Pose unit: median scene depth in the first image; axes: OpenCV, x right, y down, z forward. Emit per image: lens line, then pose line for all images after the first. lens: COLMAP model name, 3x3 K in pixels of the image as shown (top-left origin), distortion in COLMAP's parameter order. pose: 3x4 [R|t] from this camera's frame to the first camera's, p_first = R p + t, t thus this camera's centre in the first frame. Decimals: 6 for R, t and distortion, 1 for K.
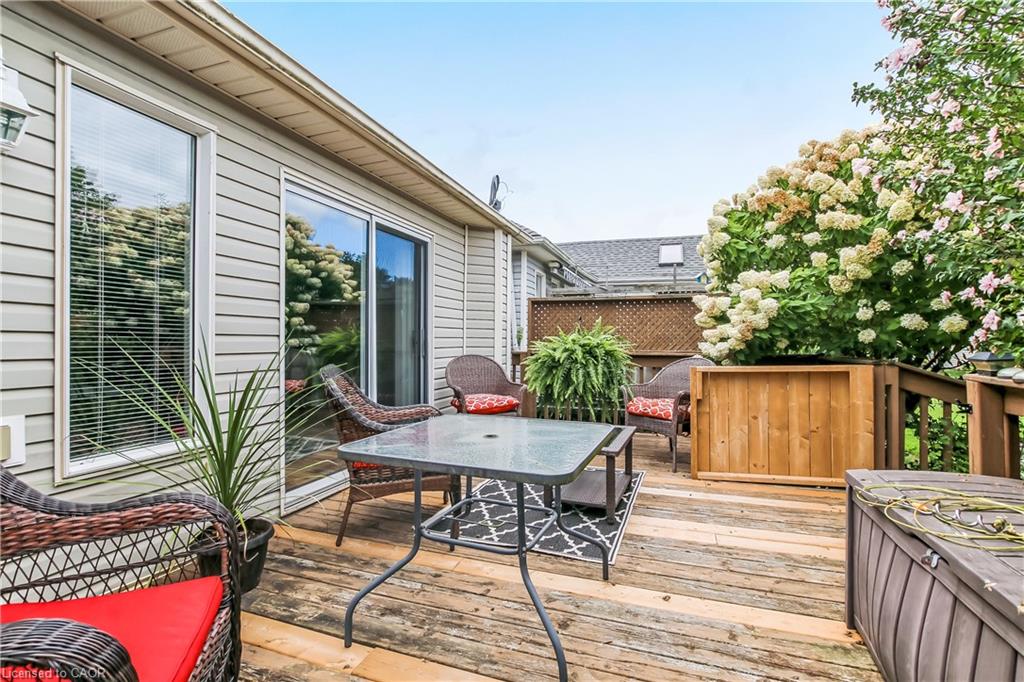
lens RADIAL K [[471.5, 0, 513.7], [0, 471.5, 341.8], [0, 0, 1]] dist [-0.002664, -0.000277]
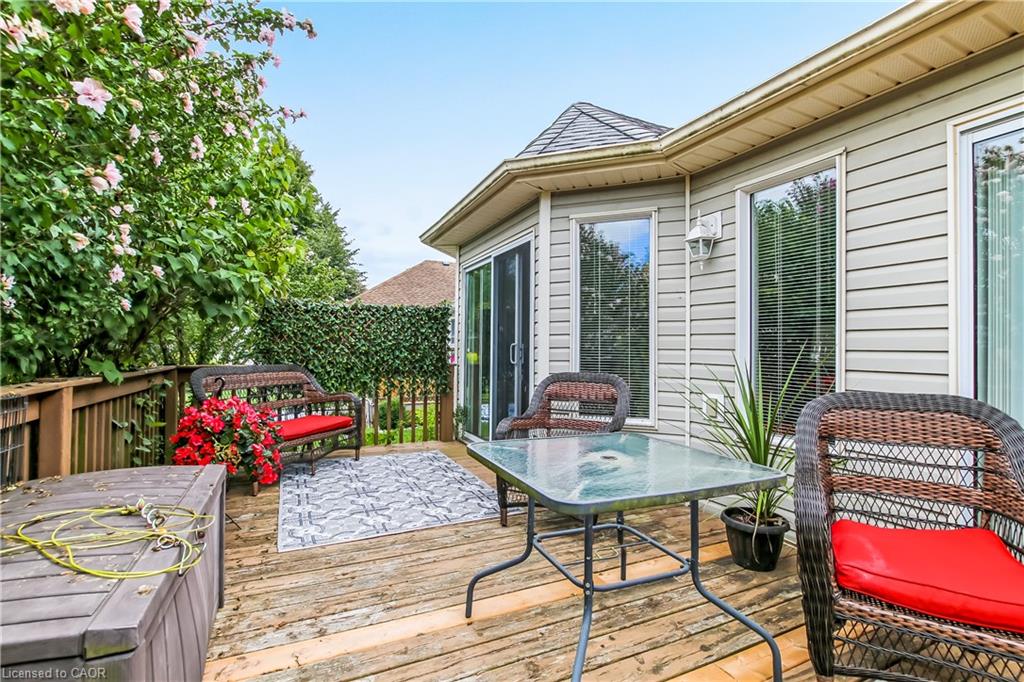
lens RADIAL K [[471.5, 0, 514.6], [0, 471.5, 340.8], [0, 0, 1]] dist [-0.002664, -0.000277]
pose [[-0.703298, -0.017098, -0.710689, 0.634299], [-0.006768, 0.999826, -0.017357, -0.015779], [0.710863, -0.007397, -0.703292, 1.301788]]
